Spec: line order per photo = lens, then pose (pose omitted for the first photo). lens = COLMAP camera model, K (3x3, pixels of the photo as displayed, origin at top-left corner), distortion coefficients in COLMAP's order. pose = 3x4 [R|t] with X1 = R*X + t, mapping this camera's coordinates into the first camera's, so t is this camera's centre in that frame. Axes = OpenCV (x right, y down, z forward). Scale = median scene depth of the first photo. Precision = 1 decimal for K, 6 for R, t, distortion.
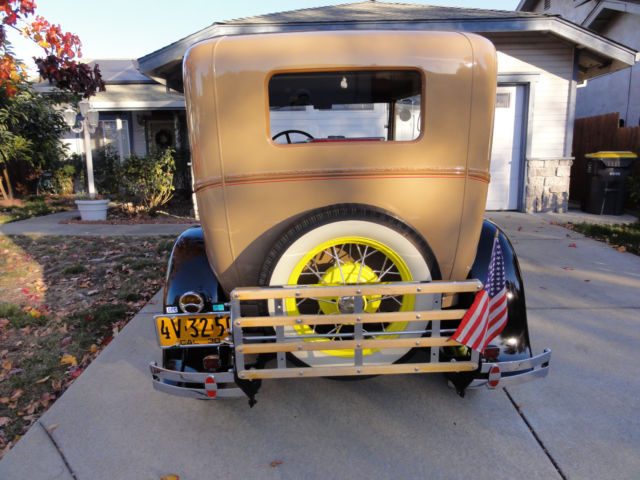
lens RADIAL K [[446.9, 0, 321.1], [0, 446.9, 236.8], [0, 0, 1]] dist [0.004401, -0.004275]
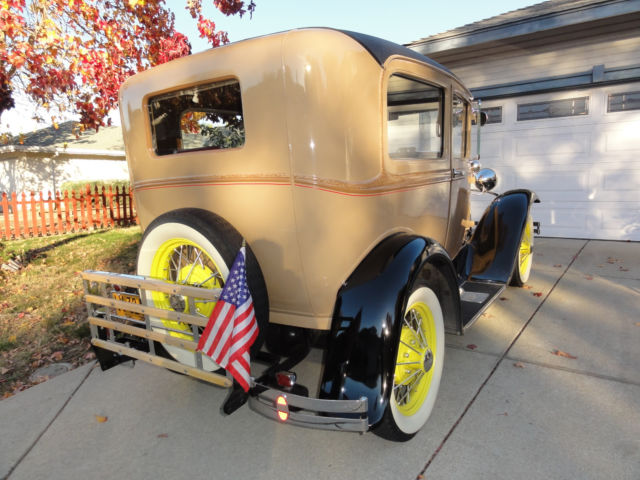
lens RADIAL K [[446.9, 0, 322.0], [0, 446.9, 240.7], [0, 0, 1]] dist [0.004401, -0.004275]
pose [[0.831037, 0.065517, -0.552345, 0.898794], [-0.084717, 0.996362, -0.009277, -0.012216], [0.549728, 0.054502, 0.833564, 0.267251]]
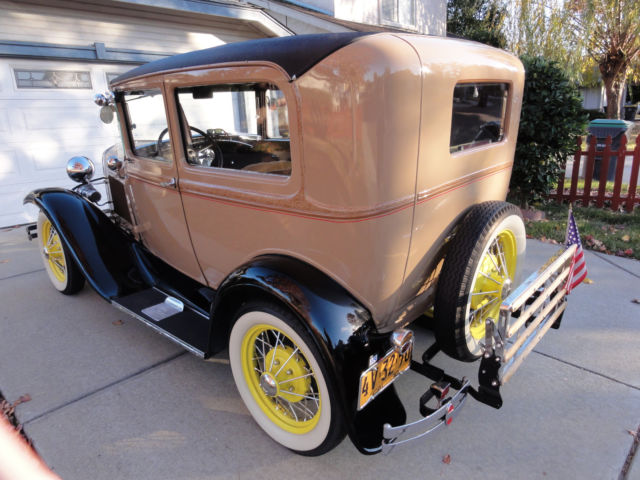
lens RADIAL K [[446.9, 0, 322.1], [0, 446.9, 242.3], [0, 0, 1]] dist [0.004401, -0.004275]
pose [[0.658913, -0.213781, 0.721201, -1.011180], [0.167303, 0.976400, 0.136575, -0.192036], [-0.733378, 0.030668, 0.679129, 0.529165]]
